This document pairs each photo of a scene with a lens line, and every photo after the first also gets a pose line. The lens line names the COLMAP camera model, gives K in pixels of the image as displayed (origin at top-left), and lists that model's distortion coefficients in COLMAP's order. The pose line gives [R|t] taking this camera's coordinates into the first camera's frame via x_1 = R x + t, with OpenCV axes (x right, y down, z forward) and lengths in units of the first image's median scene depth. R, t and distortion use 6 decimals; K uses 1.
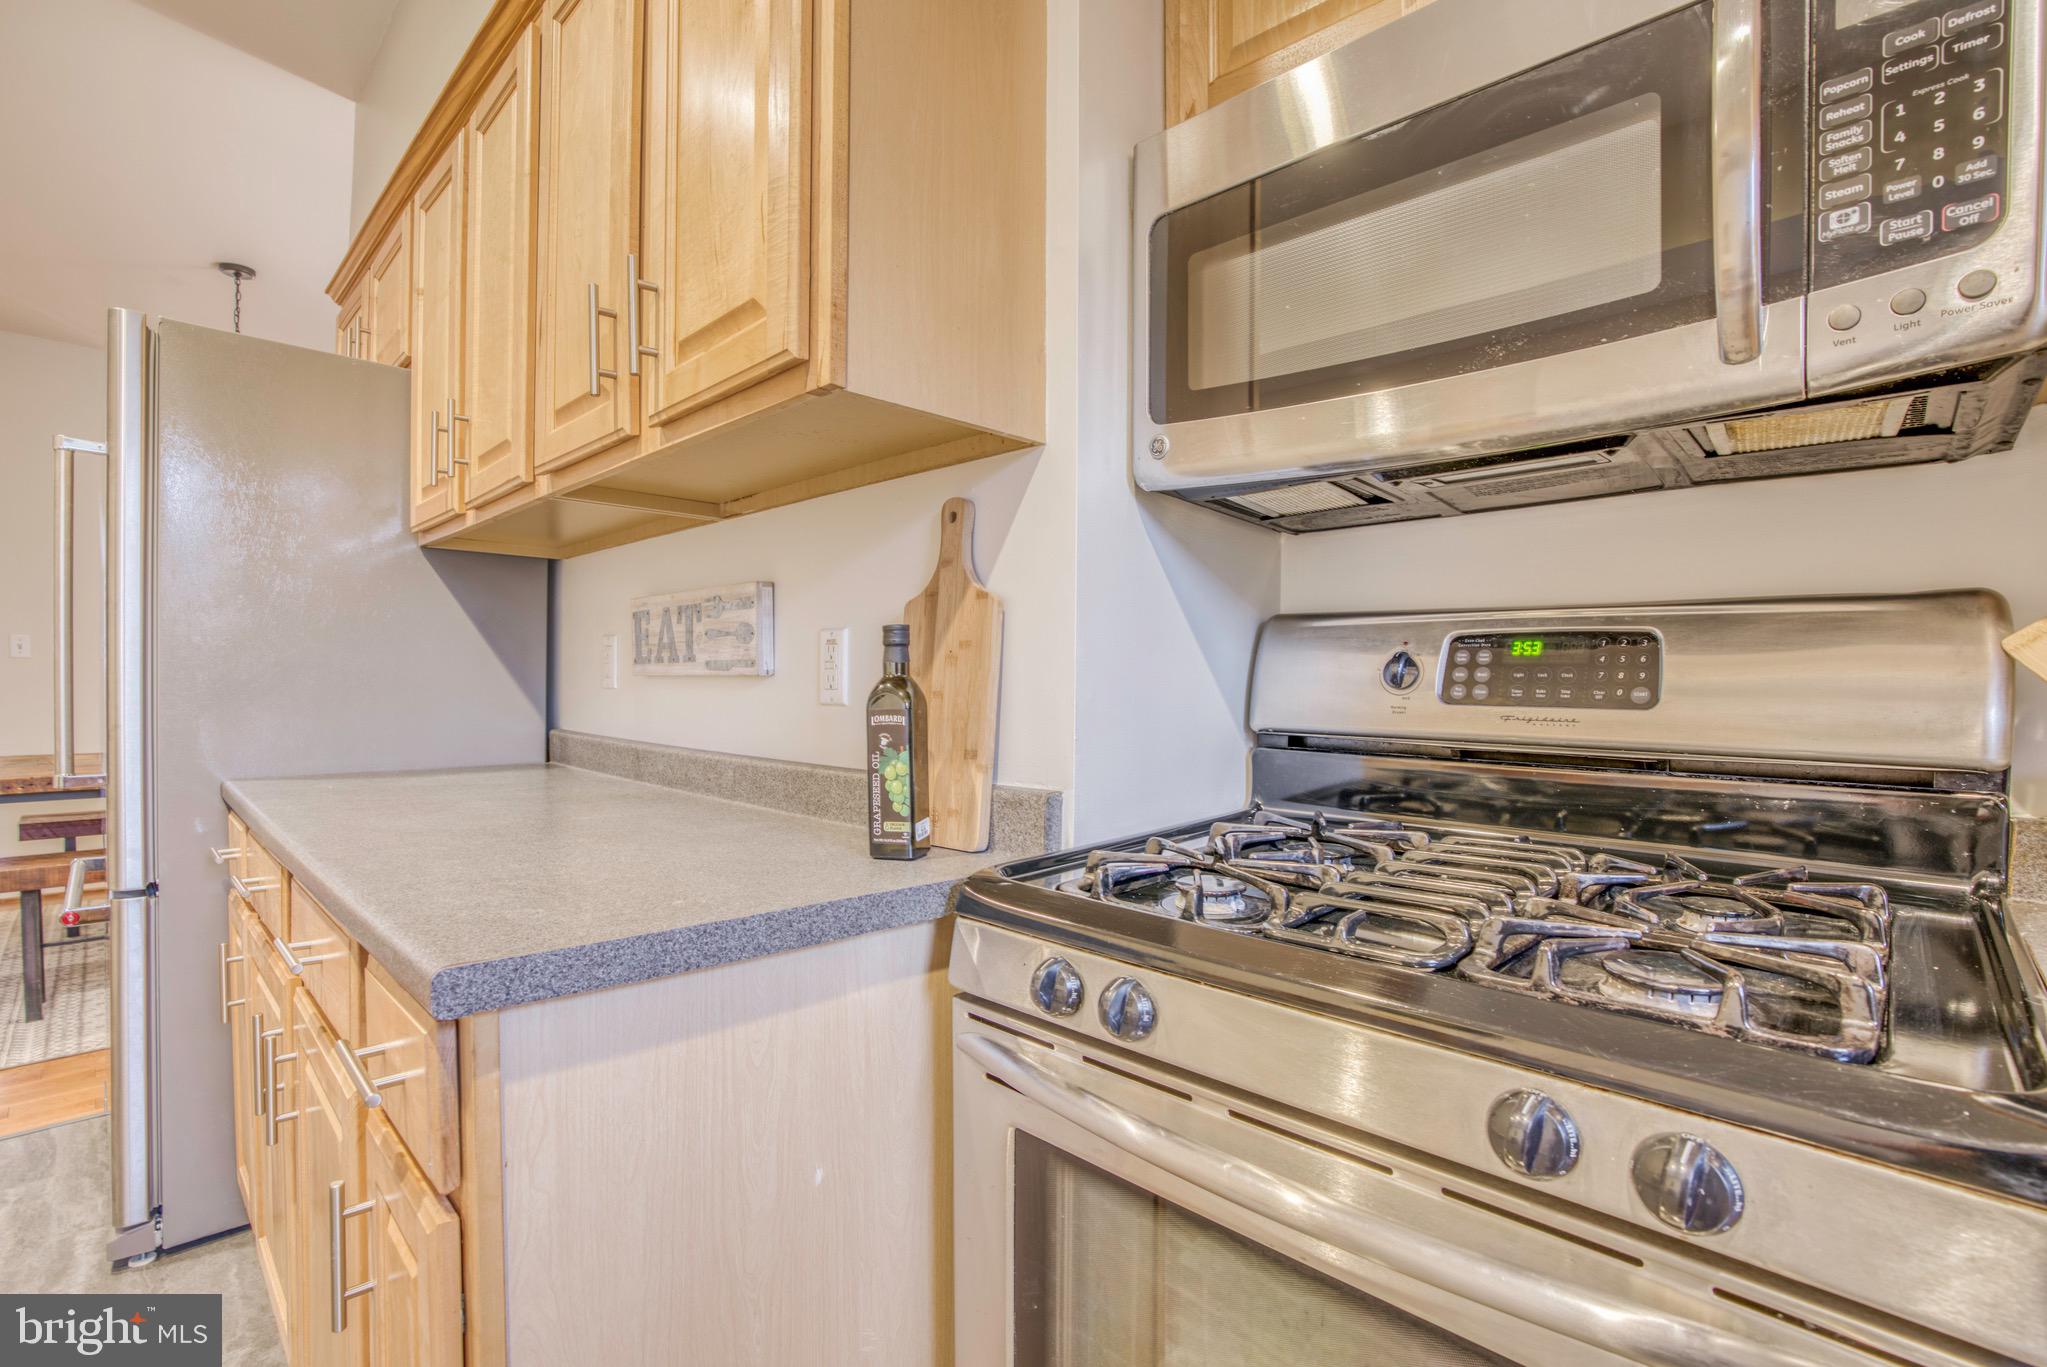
lens RADIAL K [[933.0, 0, 1011.9], [0, 933.0, 715.6], [0, 0, 1]] dist [-0.045970, 0.017152]
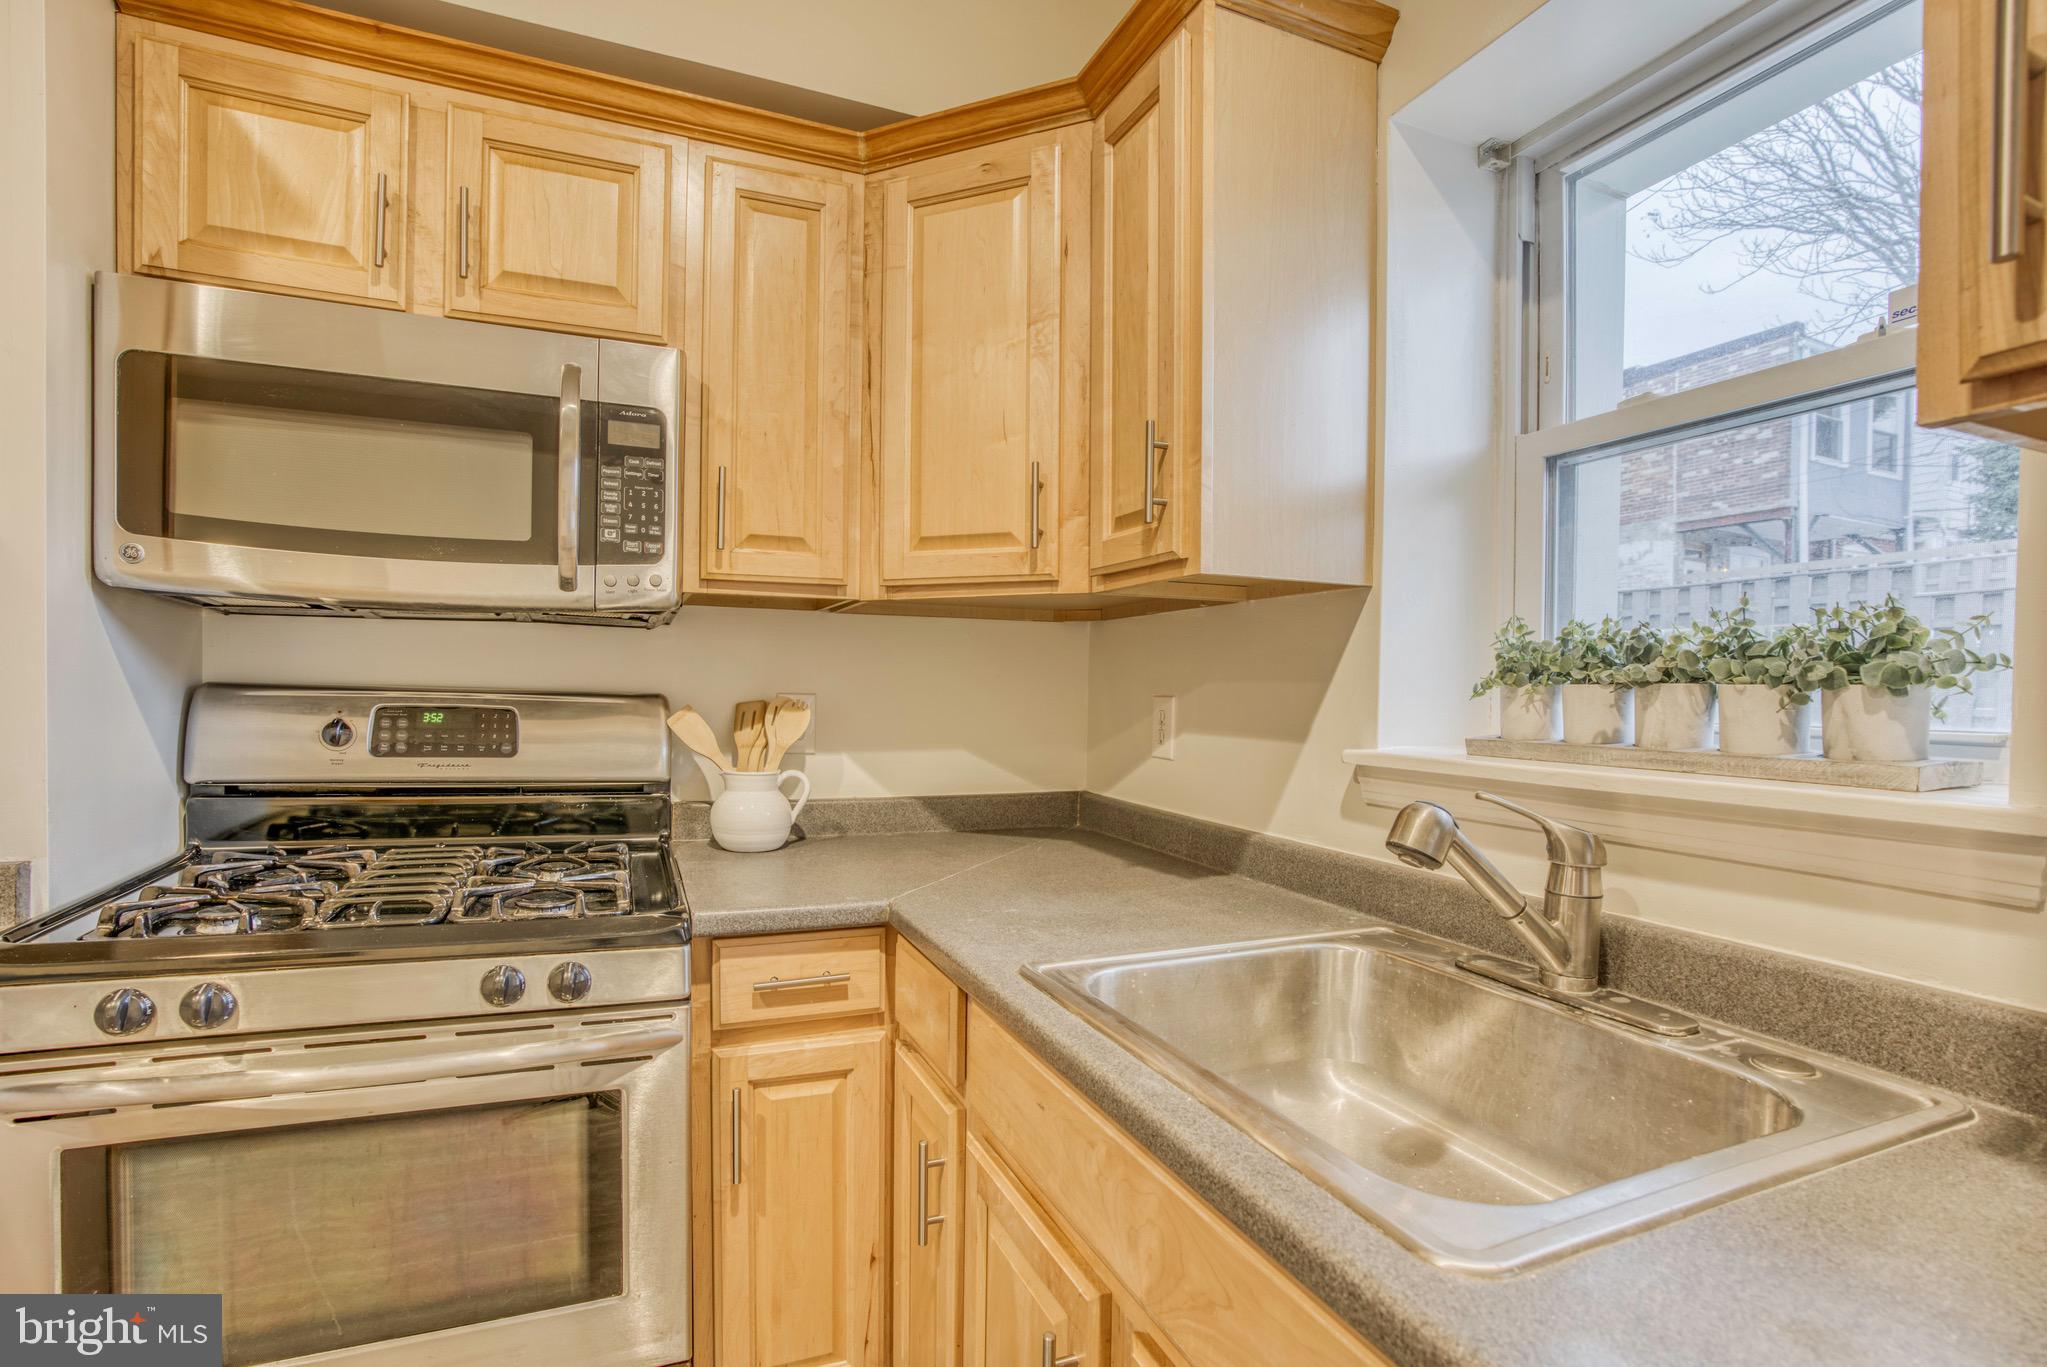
lens RADIAL K [[933.0, 0, 1011.9], [0, 933.0, 715.6], [0, 0, 1]] dist [-0.045970, 0.017152]
pose [[0.381925, -0.015972, 0.924055, -0.585068], [0.008119, 0.999870, 0.013927, -0.113350], [-0.924158, 0.002183, 0.382005, -0.558792]]
